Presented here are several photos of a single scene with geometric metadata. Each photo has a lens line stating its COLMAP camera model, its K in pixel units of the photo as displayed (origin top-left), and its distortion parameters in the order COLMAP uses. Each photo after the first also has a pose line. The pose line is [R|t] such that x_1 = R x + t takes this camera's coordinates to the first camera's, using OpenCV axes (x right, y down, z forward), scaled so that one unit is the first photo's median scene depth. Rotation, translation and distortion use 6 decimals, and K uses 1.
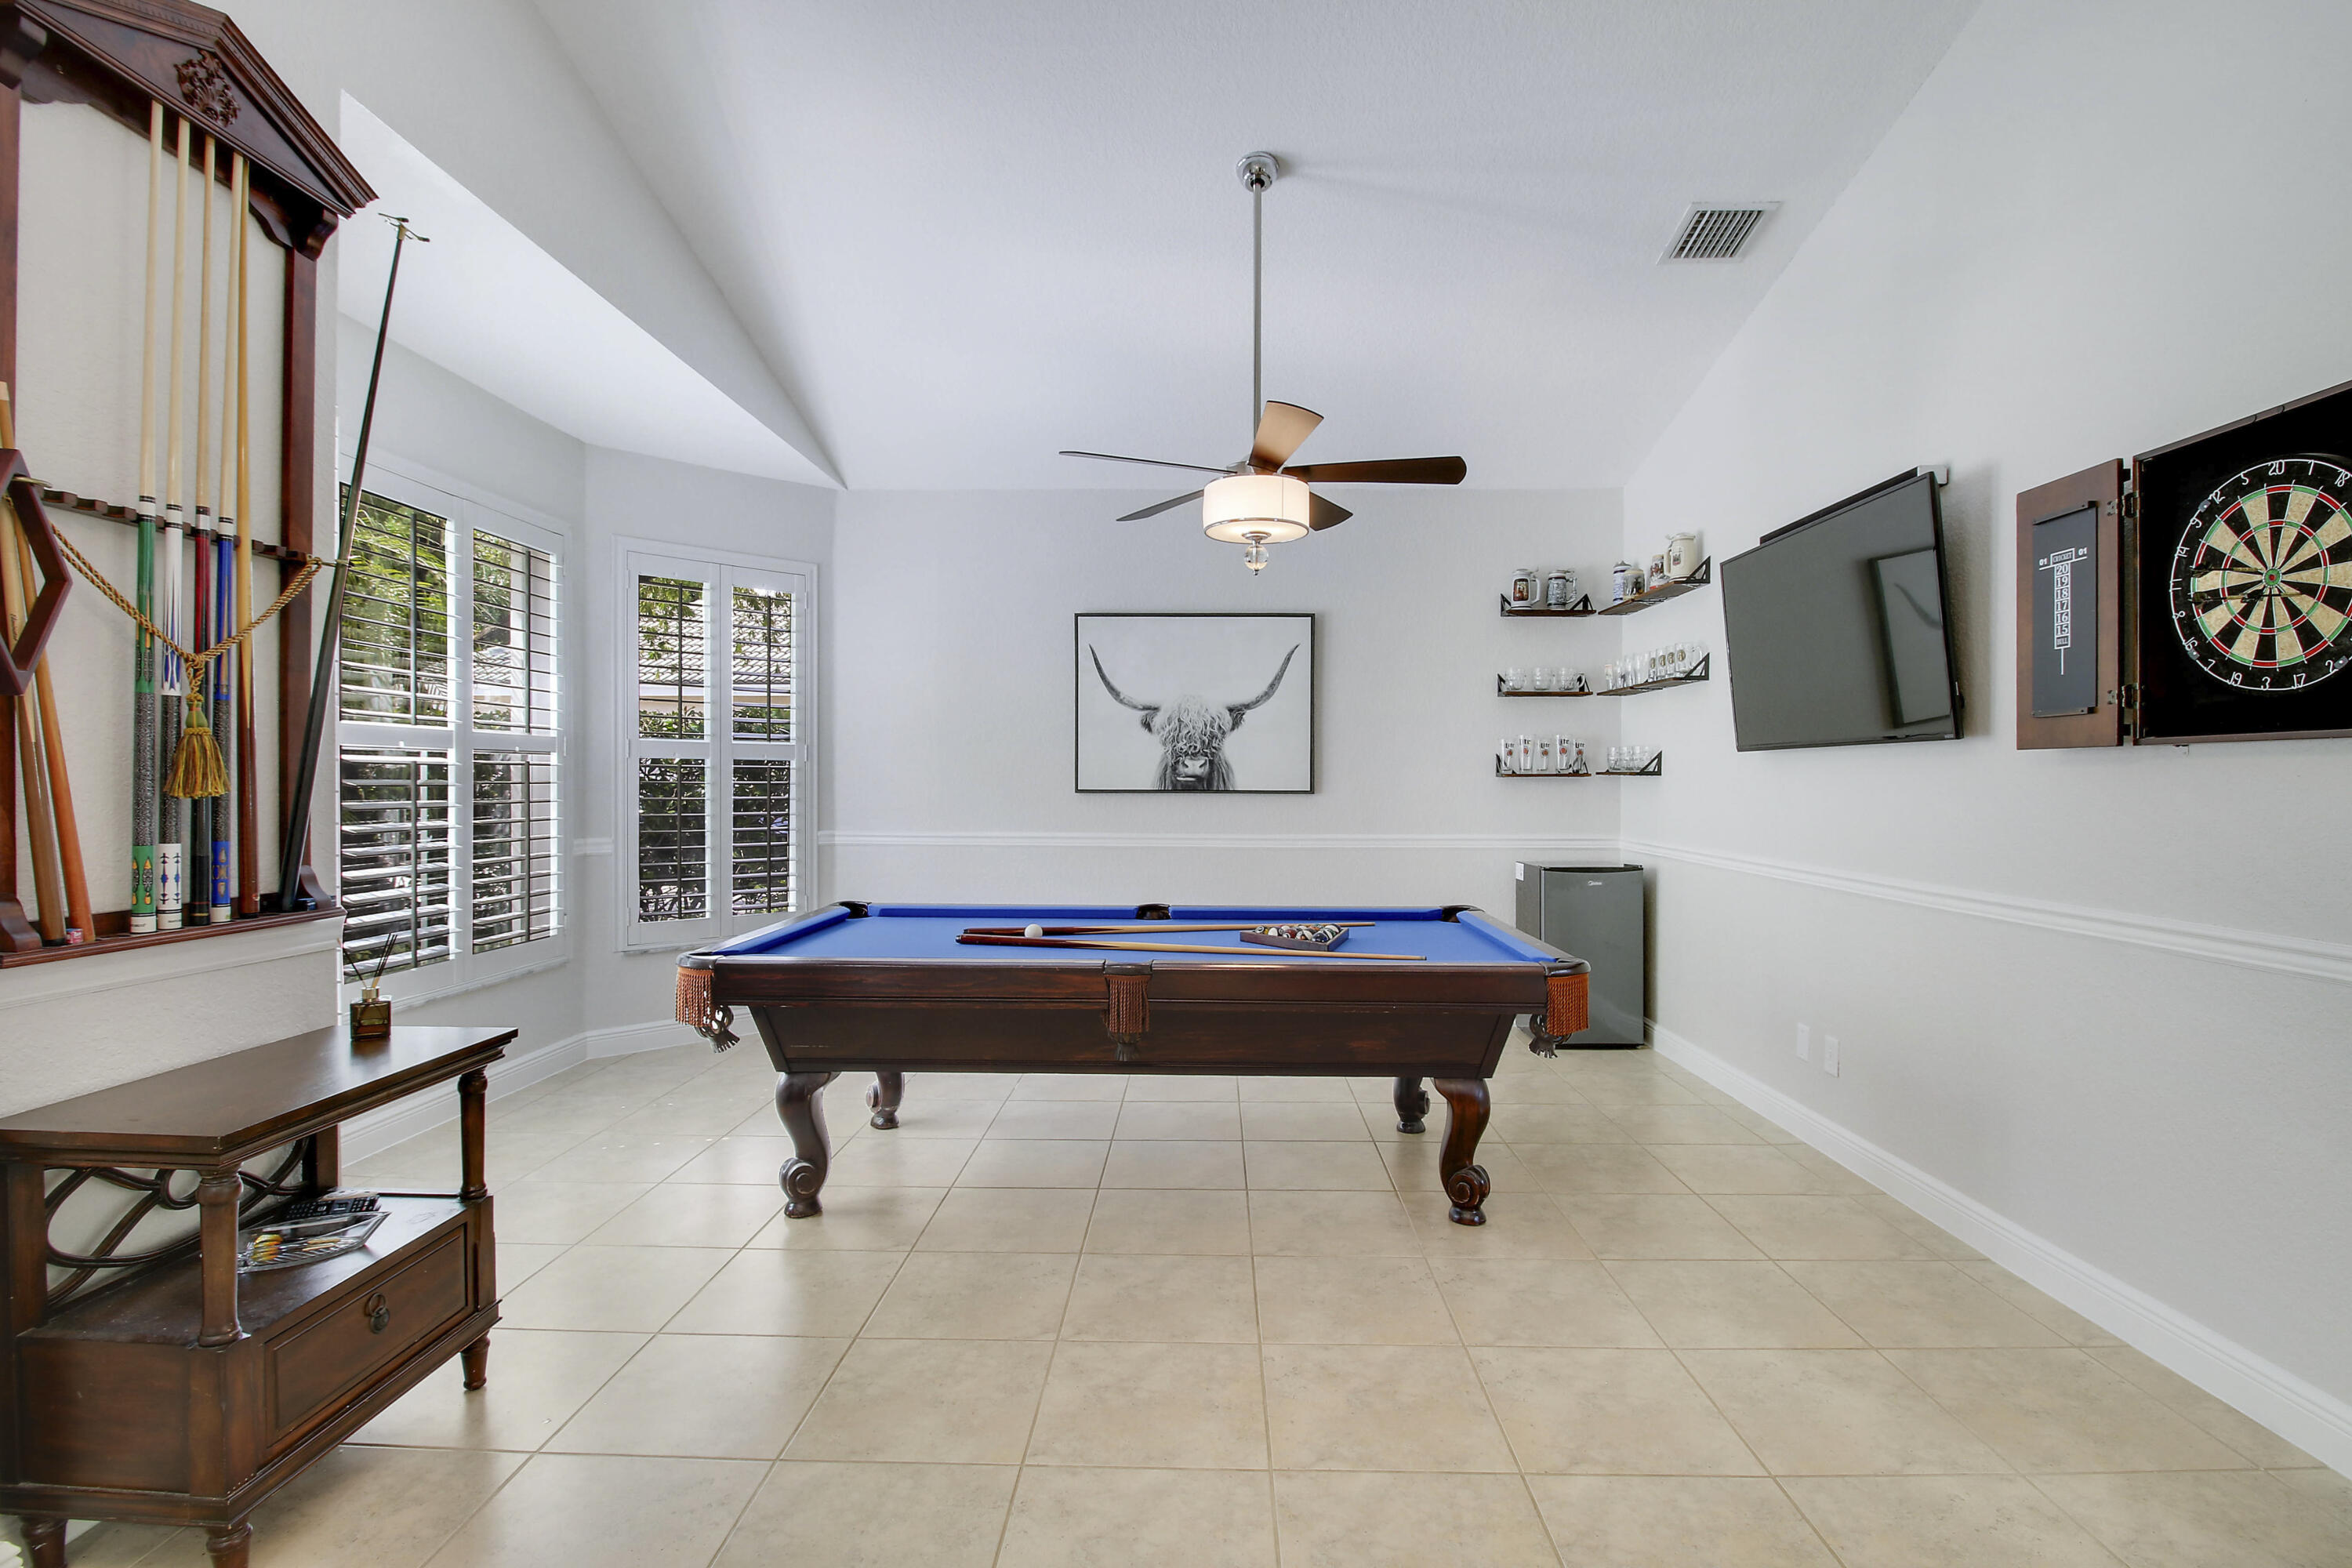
lens RADIAL K [[1105.9, 0, 1183.2], [0, 1105.9, 808.6], [0, 0, 1]] dist [0.001377, -0.011186]
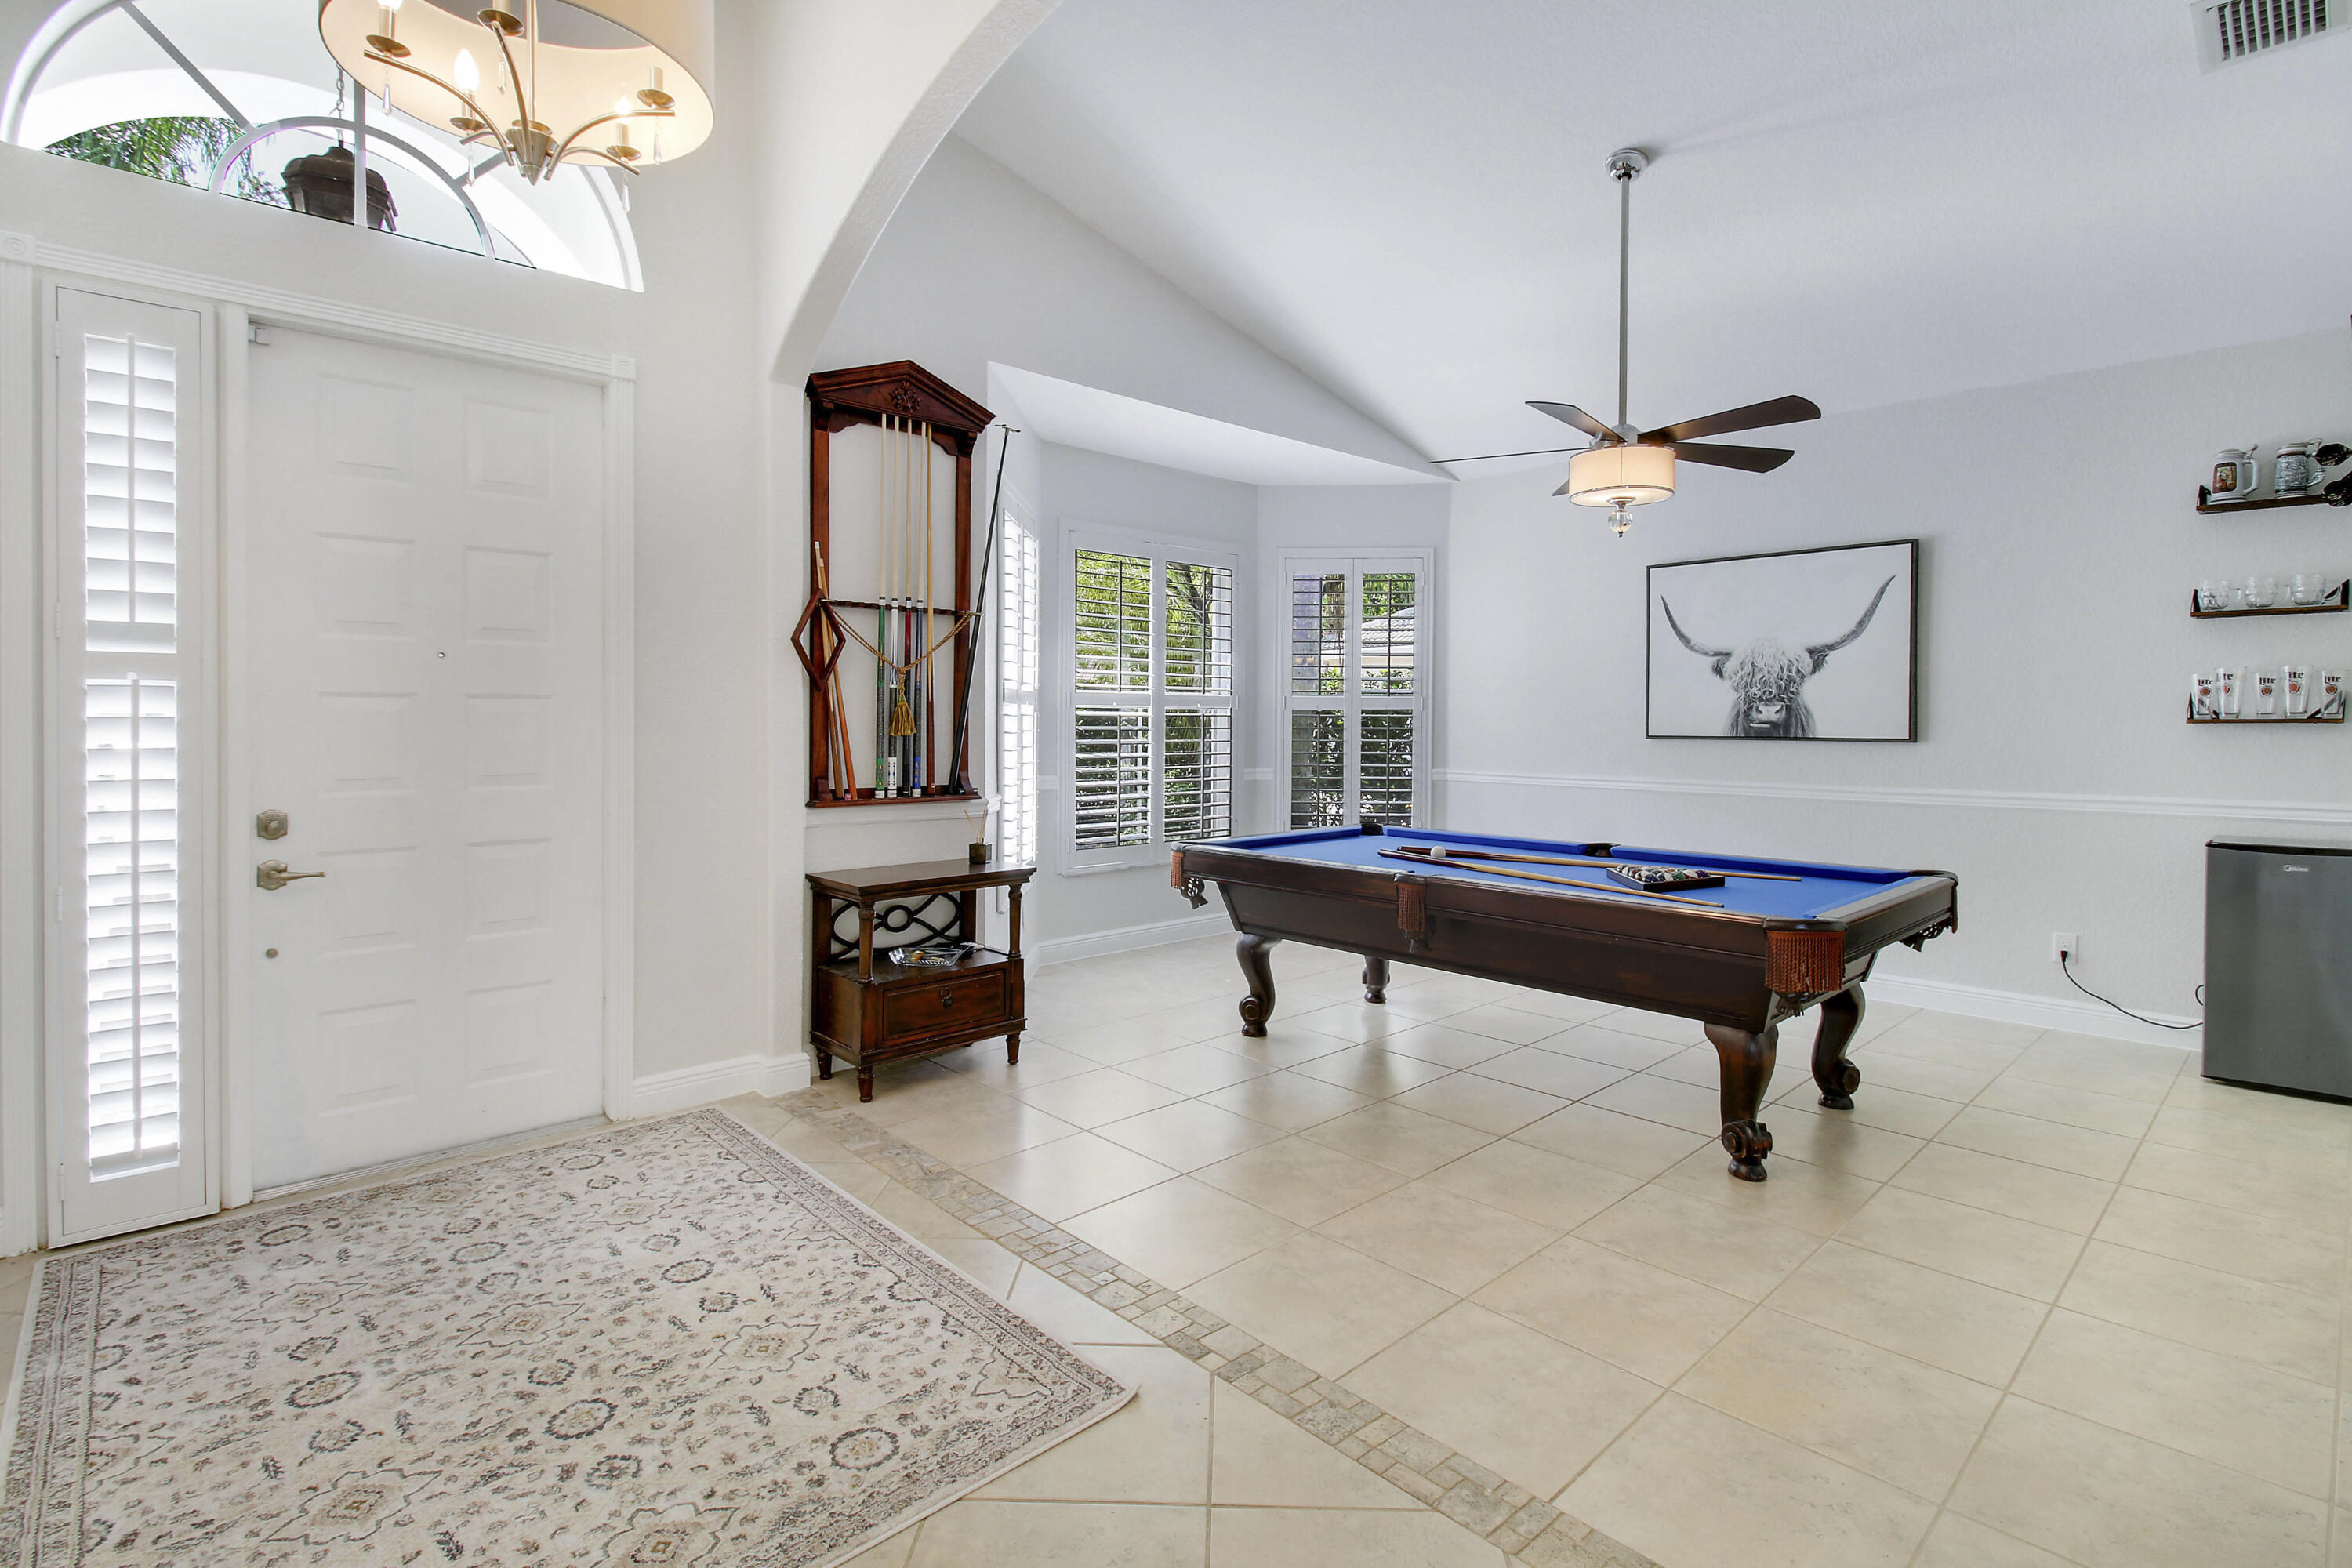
lens RADIAL K [[1105.9, 0, 1186.9], [0, 1105.9, 741.5], [0, 0, 1]] dist [0.001377, -0.011186]
pose [[0.697963, 0.011675, -0.716038, 0.601766], [-0.018411, 0.999829, -0.001644, -0.003731], [0.715897, 0.014330, 0.698059, -0.051283]]
